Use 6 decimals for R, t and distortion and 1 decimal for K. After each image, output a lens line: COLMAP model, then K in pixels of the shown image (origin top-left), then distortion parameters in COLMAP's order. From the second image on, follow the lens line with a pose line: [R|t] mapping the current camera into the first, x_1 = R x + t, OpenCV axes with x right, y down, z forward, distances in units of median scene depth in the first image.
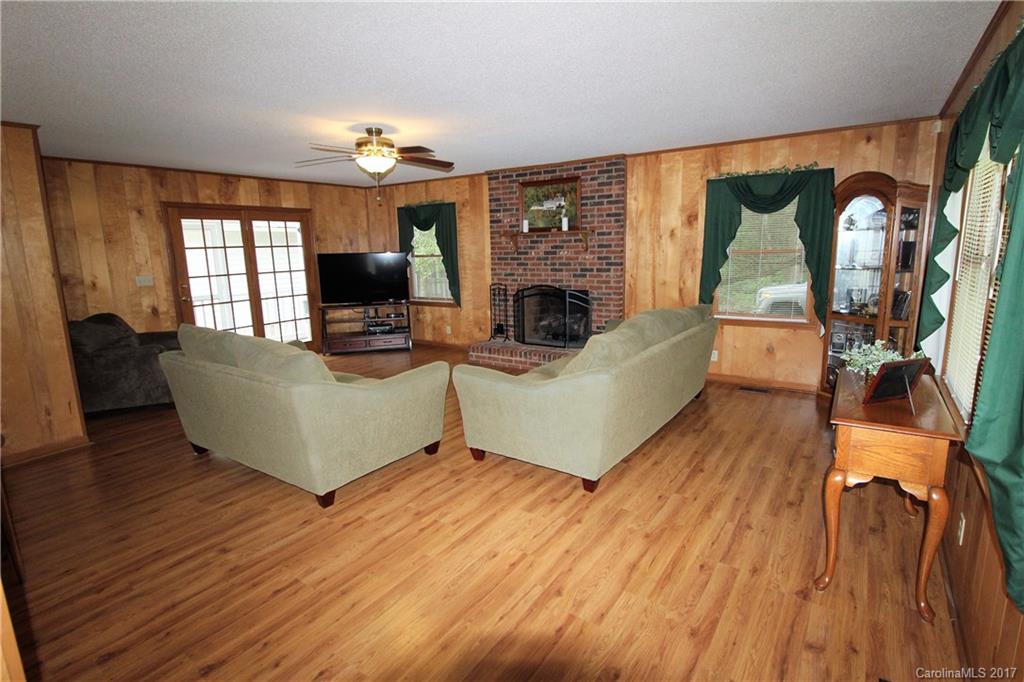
lens RADIAL K [[516.2, 0, 512.6], [0, 516.2, 343.8], [0, 0, 1]] dist [-0.006542, -0.000879]
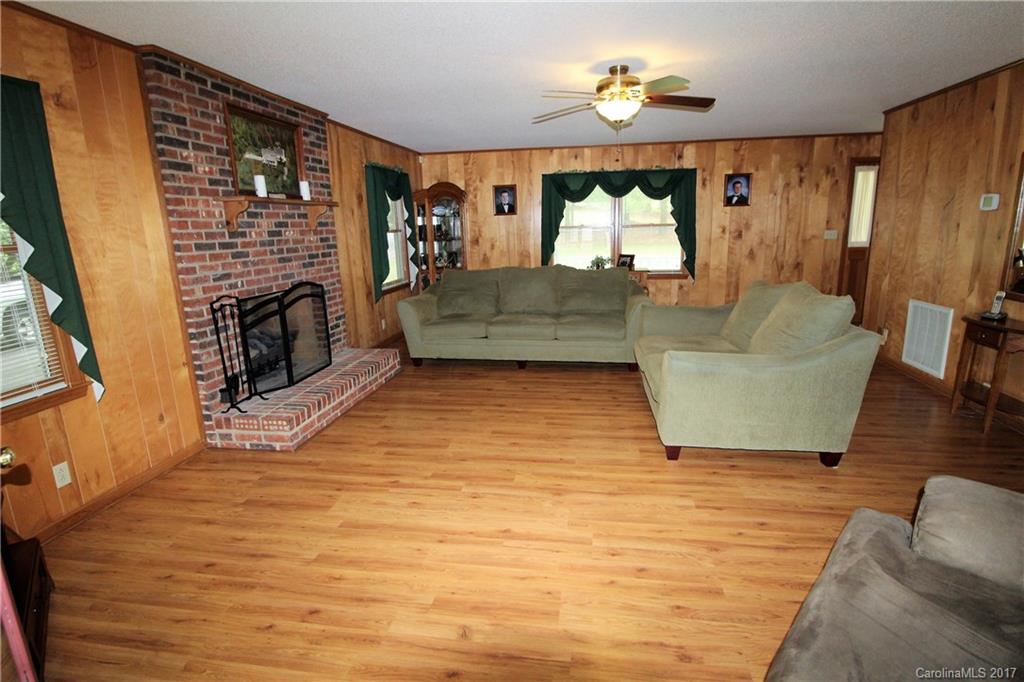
lens RADIAL K [[516.2, 0, 513.8], [0, 516.2, 338.2], [0, 0, 1]] dist [-0.006542, -0.000879]
pose [[-0.433552, -0.159277, 0.886941, -0.634246], [0.200939, 0.942385, 0.267456, -0.165695], [-0.878439, 0.294178, -0.376568, 1.020096]]
